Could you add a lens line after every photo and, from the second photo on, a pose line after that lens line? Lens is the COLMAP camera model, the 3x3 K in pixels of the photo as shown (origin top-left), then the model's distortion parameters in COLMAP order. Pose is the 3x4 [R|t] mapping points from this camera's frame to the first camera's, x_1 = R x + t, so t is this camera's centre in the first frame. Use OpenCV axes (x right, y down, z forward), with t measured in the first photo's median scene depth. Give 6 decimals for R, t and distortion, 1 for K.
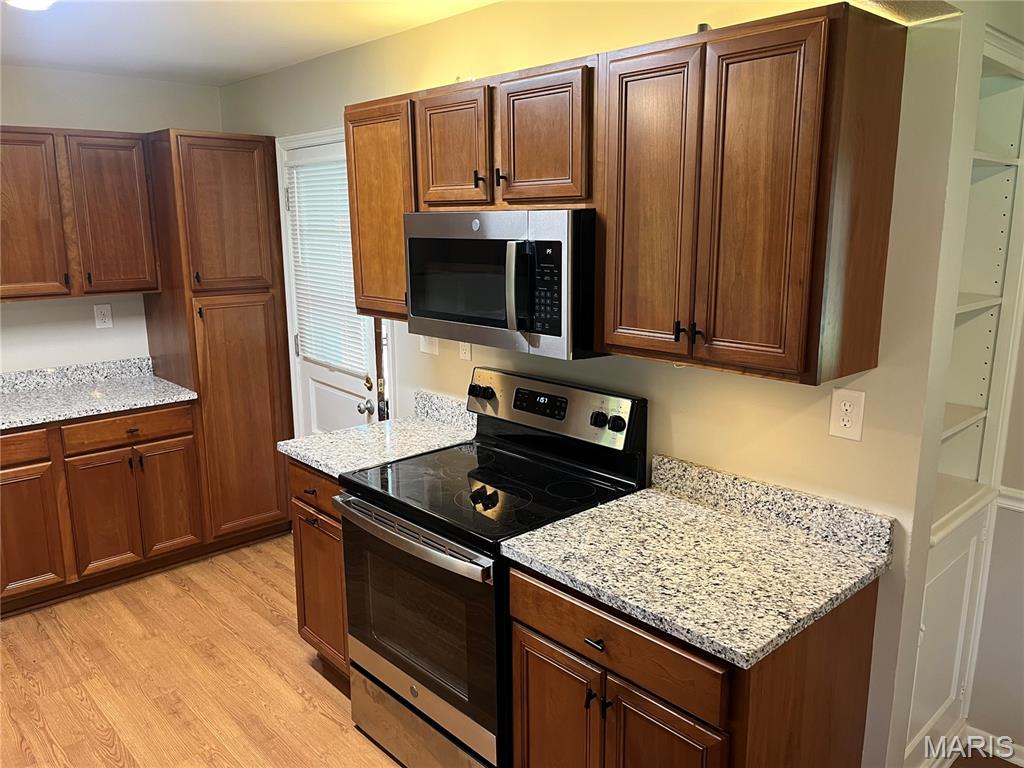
lens RADIAL K [[773.0, 0, 515.2], [0, 773.0, 383.0], [0, 0, 1]] dist [0.008321, 0.002089]
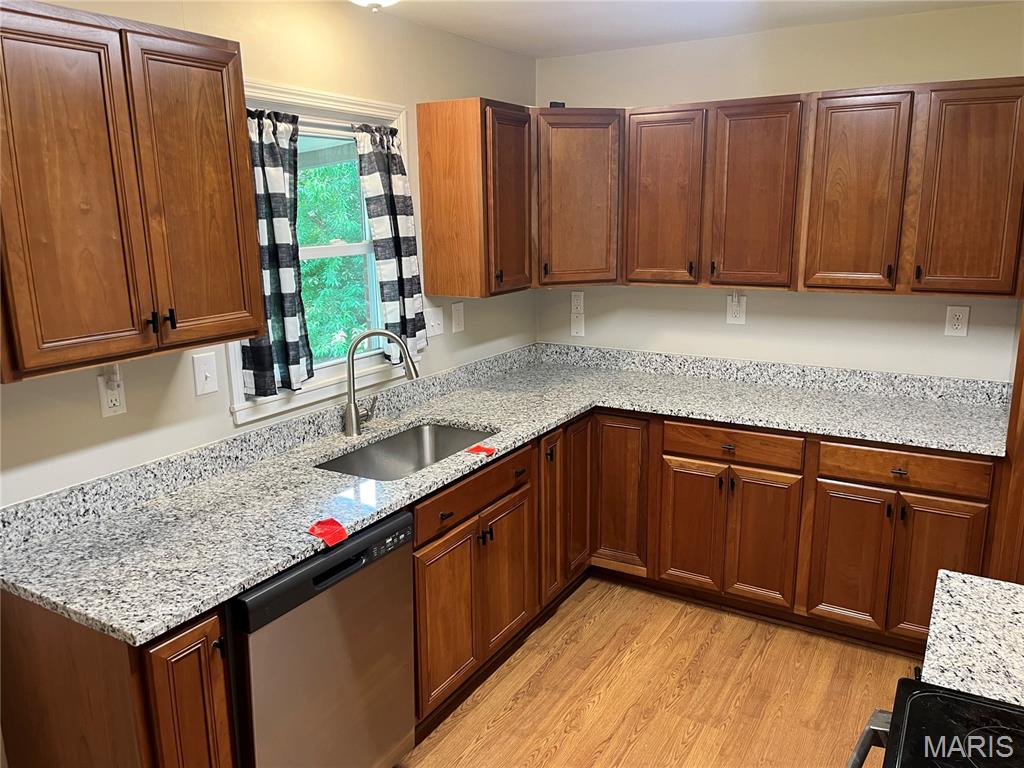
lens RADIAL K [[773.0, 0, 514.3], [0, 773.0, 380.9], [0, 0, 1]] dist [0.008321, 0.002089]
pose [[0.277049, 0.210092, -0.937606, 0.106583], [-0.186637, 0.968984, 0.161974, -0.080456], [0.942555, 0.130118, 0.307667, 0.389352]]
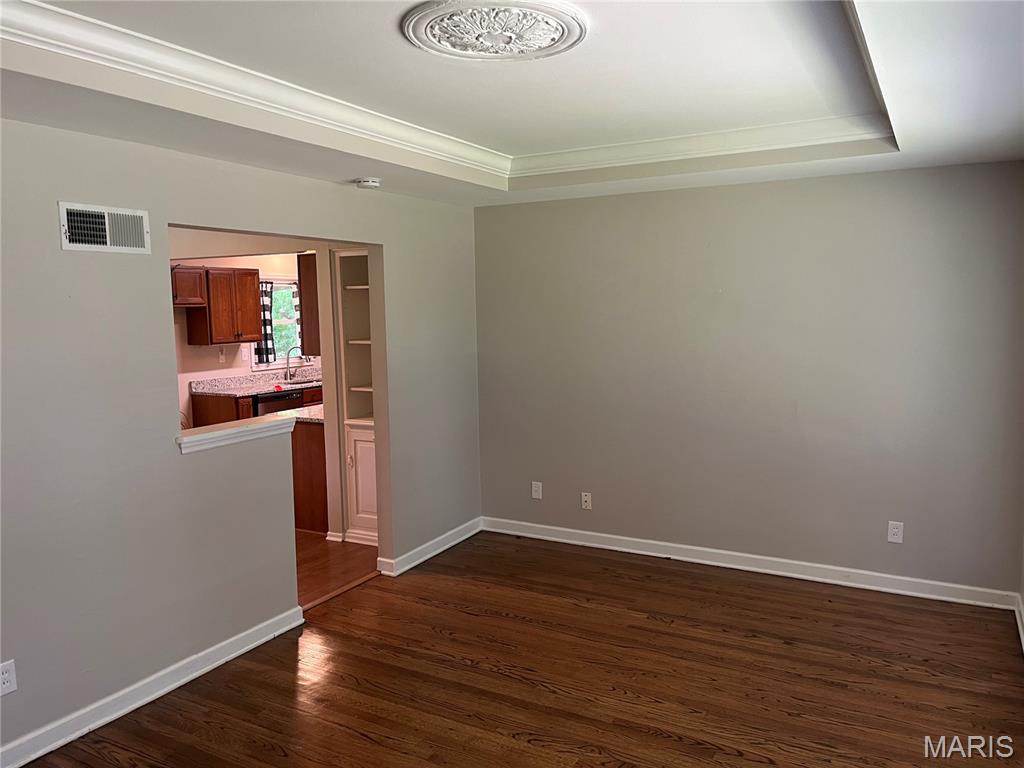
lens RADIAL K [[773.0, 0, 510.0], [0, 773.0, 387.3], [0, 0, 1]] dist [0.008321, 0.002089]
pose [[0.308098, 0.098425, -0.946249, 0.908715], [-0.182060, 0.982351, 0.042902, -0.080025], [0.933772, 0.159056, 0.320580, 0.375255]]
